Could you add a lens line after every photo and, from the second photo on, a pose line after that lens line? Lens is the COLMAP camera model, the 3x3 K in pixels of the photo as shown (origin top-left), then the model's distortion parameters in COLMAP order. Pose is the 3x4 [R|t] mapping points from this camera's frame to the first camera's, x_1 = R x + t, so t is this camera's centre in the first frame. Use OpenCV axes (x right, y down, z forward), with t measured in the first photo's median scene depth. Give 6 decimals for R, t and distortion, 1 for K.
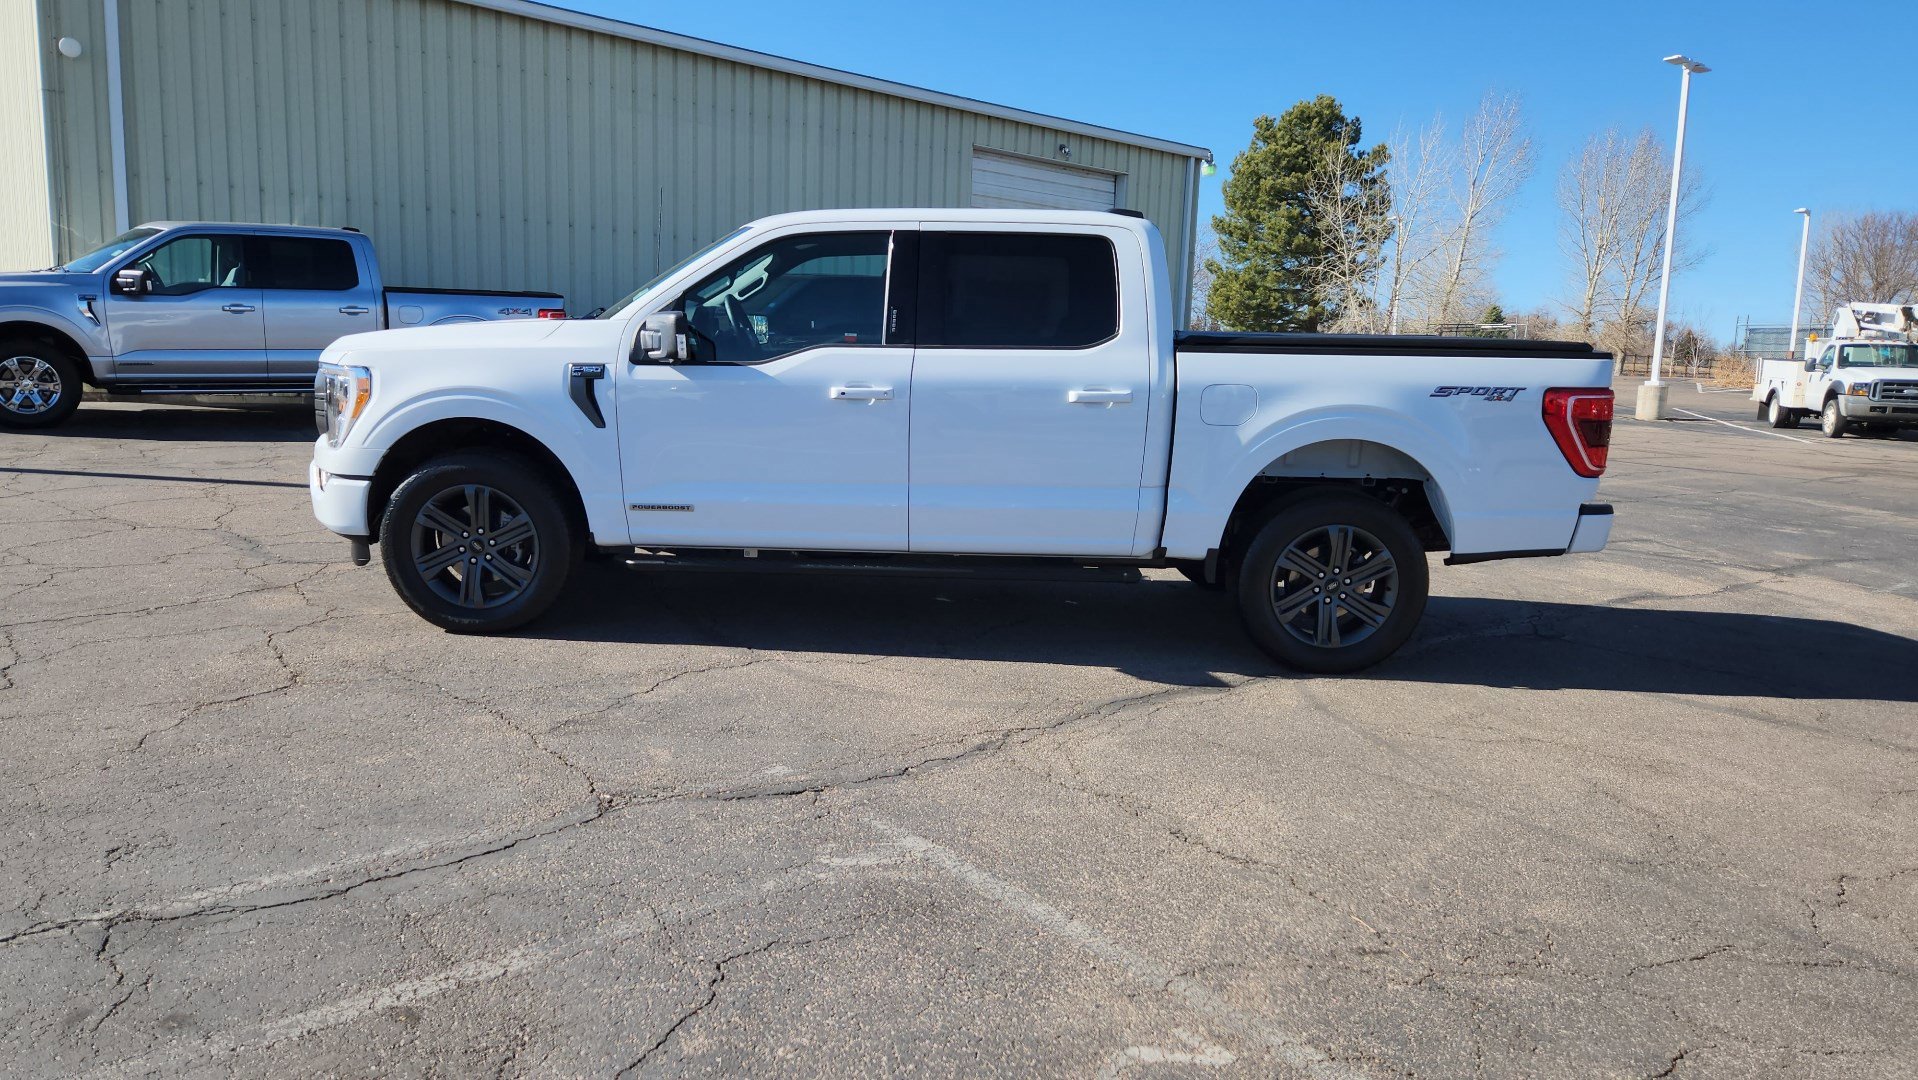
lens RADIAL K [[1249.0, 0, 944.5], [0, 1249.0, 545.6], [0, 0, 1]] dist [0.073665, -0.060723]
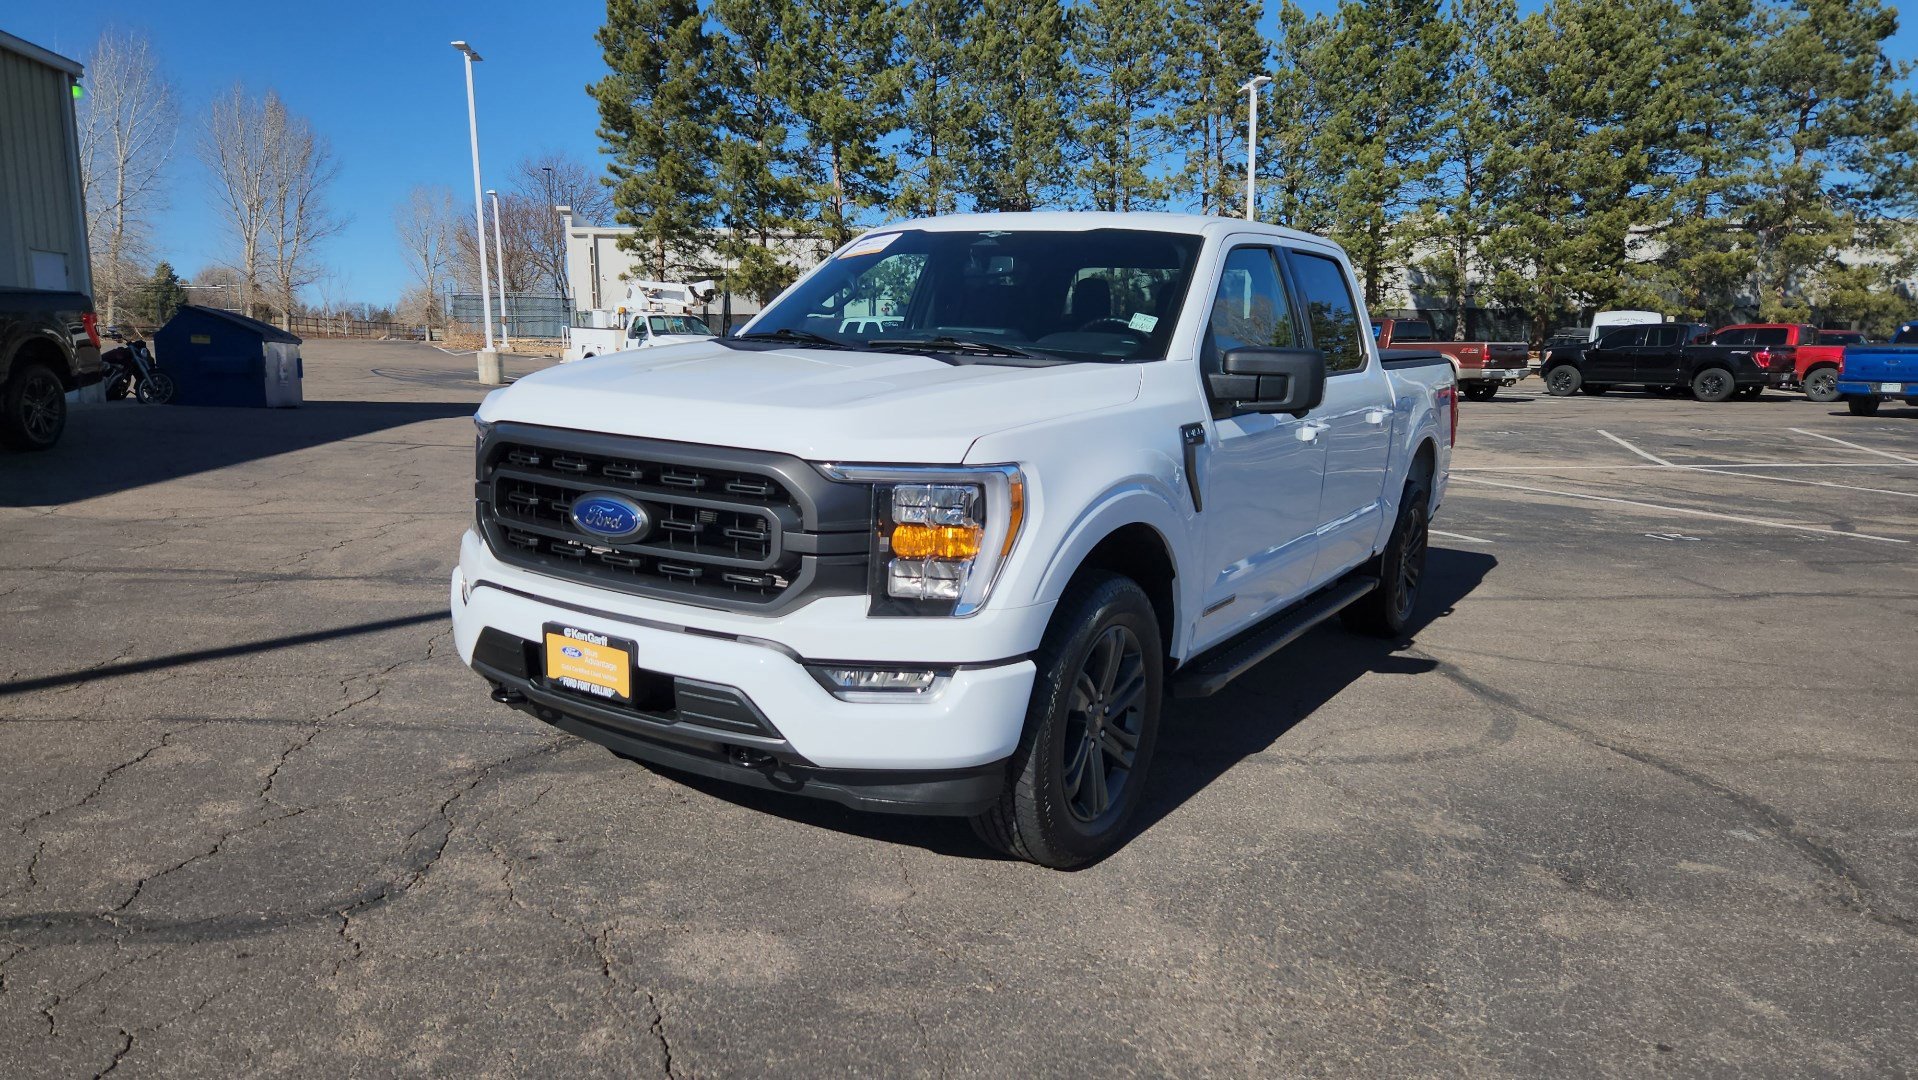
lens RADIAL K [[1237.3, 0, 925.4], [0, 1237.3, 543.5], [0, 0, 1]] dist [0.068519, -0.051509]
pose [[0.556793, -0.155540, 0.815959, -0.916972], [0.129921, 0.986529, 0.099399, -0.162302], [-0.820428, 0.050665, 0.569500, 0.706805]]
